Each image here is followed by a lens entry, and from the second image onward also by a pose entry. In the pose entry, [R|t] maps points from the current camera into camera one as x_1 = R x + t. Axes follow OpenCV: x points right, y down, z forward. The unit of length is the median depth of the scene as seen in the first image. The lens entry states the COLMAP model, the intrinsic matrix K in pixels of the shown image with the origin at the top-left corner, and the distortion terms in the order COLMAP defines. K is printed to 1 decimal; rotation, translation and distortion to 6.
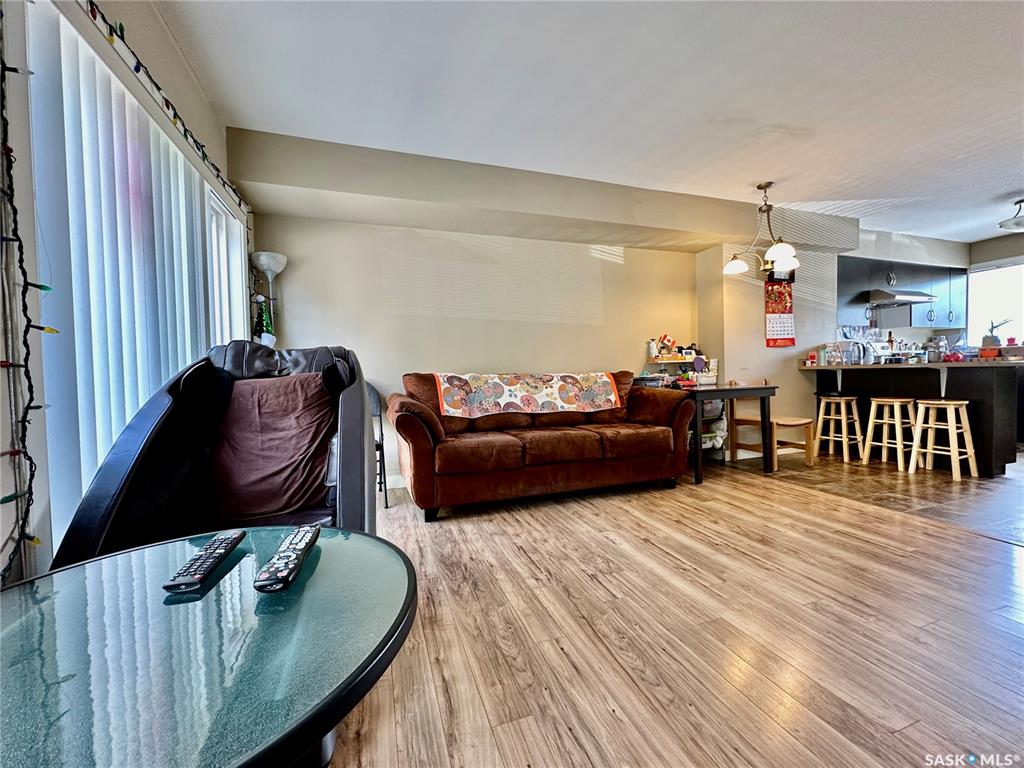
lens RADIAL K [[408.5, 0, 511.1], [0, 408.5, 382.3], [0, 0, 1]] dist [-0.002177, 0.000663]
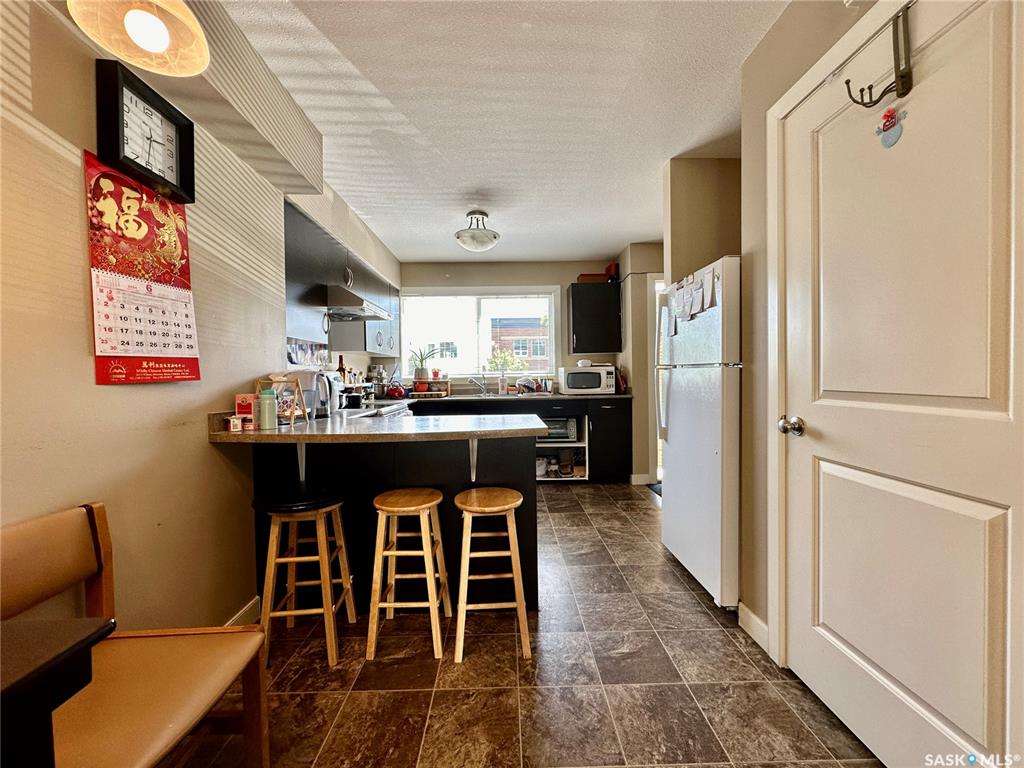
lens RADIAL K [[408.5, 0, 511.2], [0, 408.5, 383.7], [0, 0, 1]] dist [-0.002177, 0.000663]
pose [[0.307011, 0.001446, 0.951705, 0.572265], [0.028810, 0.999526, -0.010812, -0.097352], [-0.951270, 0.030738, 0.306824, 0.821189]]
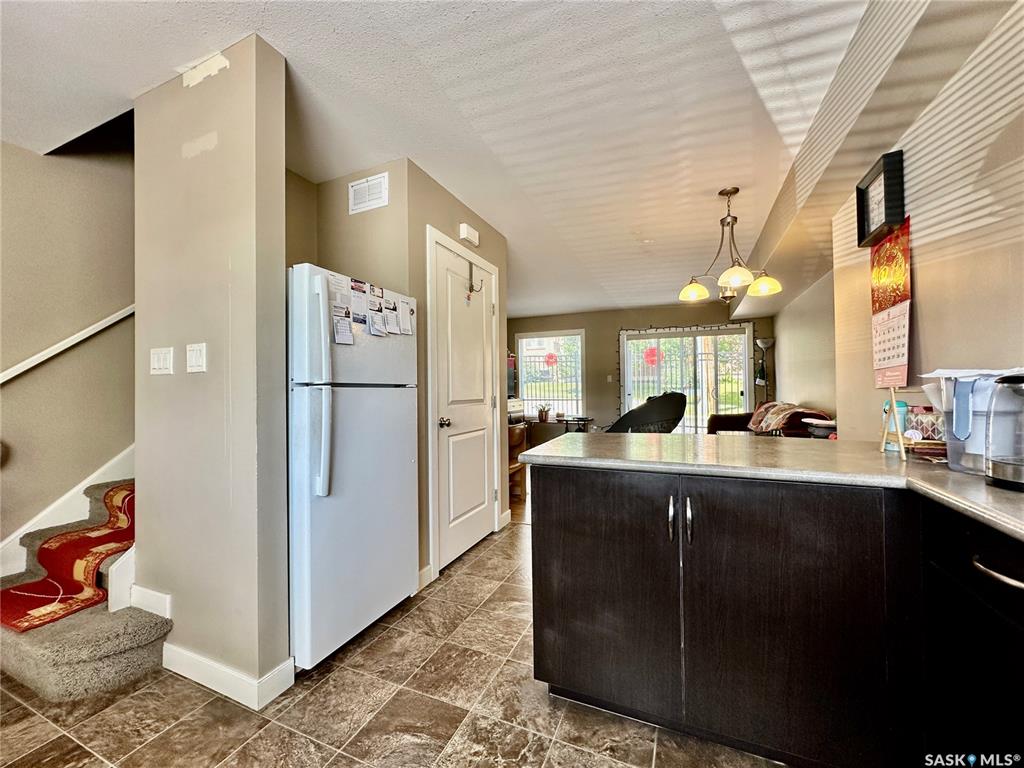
lens RADIAL K [[408.5, 0, 510.2], [0, 408.5, 381.1], [0, 0, 1]] dist [-0.002177, 0.000663]
pose [[-0.674528, 0.020928, -0.737953, 1.592633], [0.013418, 0.999781, 0.016088, -0.137049], [0.738128, 0.000950, -0.674660, 1.293163]]
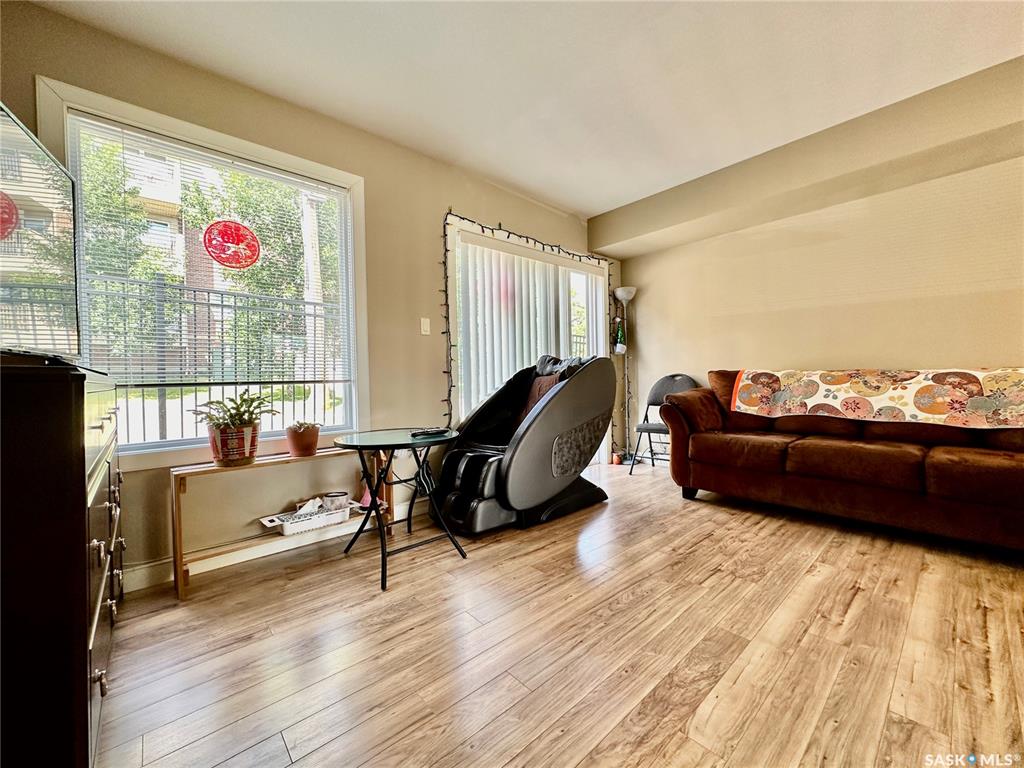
lens RADIAL K [[408.5, 0, 510.2], [0, 408.5, 381.9], [0, 0, 1]] dist [-0.002177, 0.000663]
pose [[0.387152, 0.024512, -0.921690, 0.527172], [-0.006633, 0.999695, 0.023800, -0.013038], [0.921992, -0.003101, 0.387196, 0.064985]]
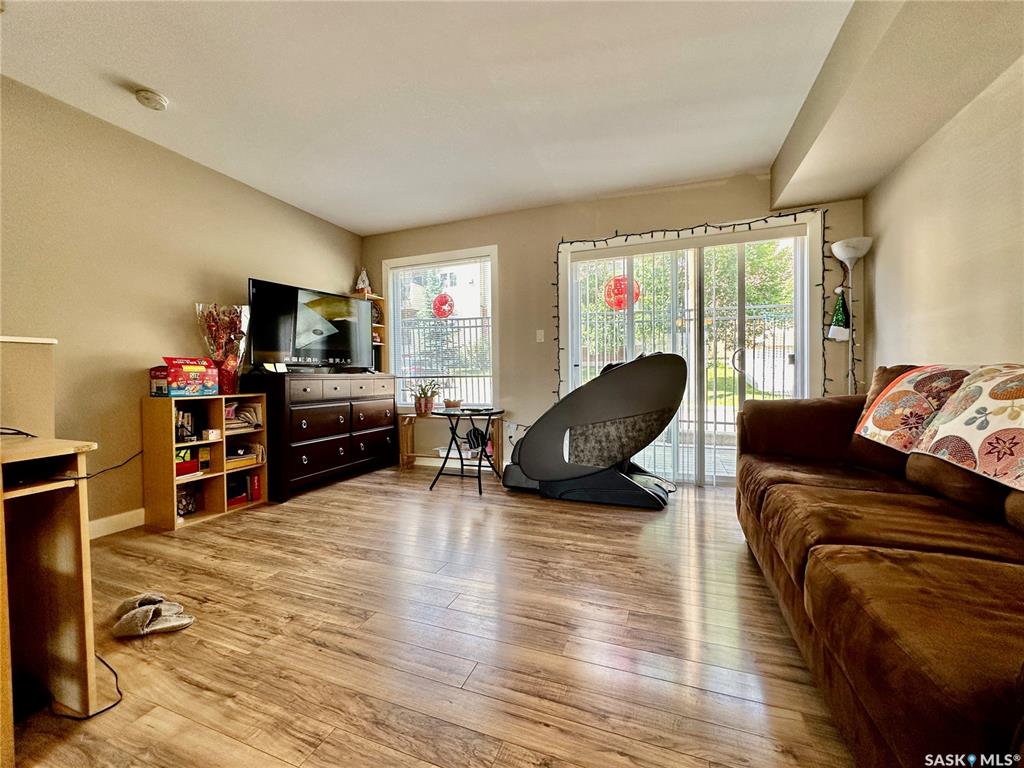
lens RADIAL K [[408.5, 0, 509.6], [0, 408.5, 383.9], [0, 0, 1]] dist [-0.002177, 0.000663]
pose [[-0.643541, 0.045369, -0.764066, 0.603175], [0.012459, 0.998730, 0.048809, -0.031170], [0.765311, 0.021891, -0.643289, 0.910236]]
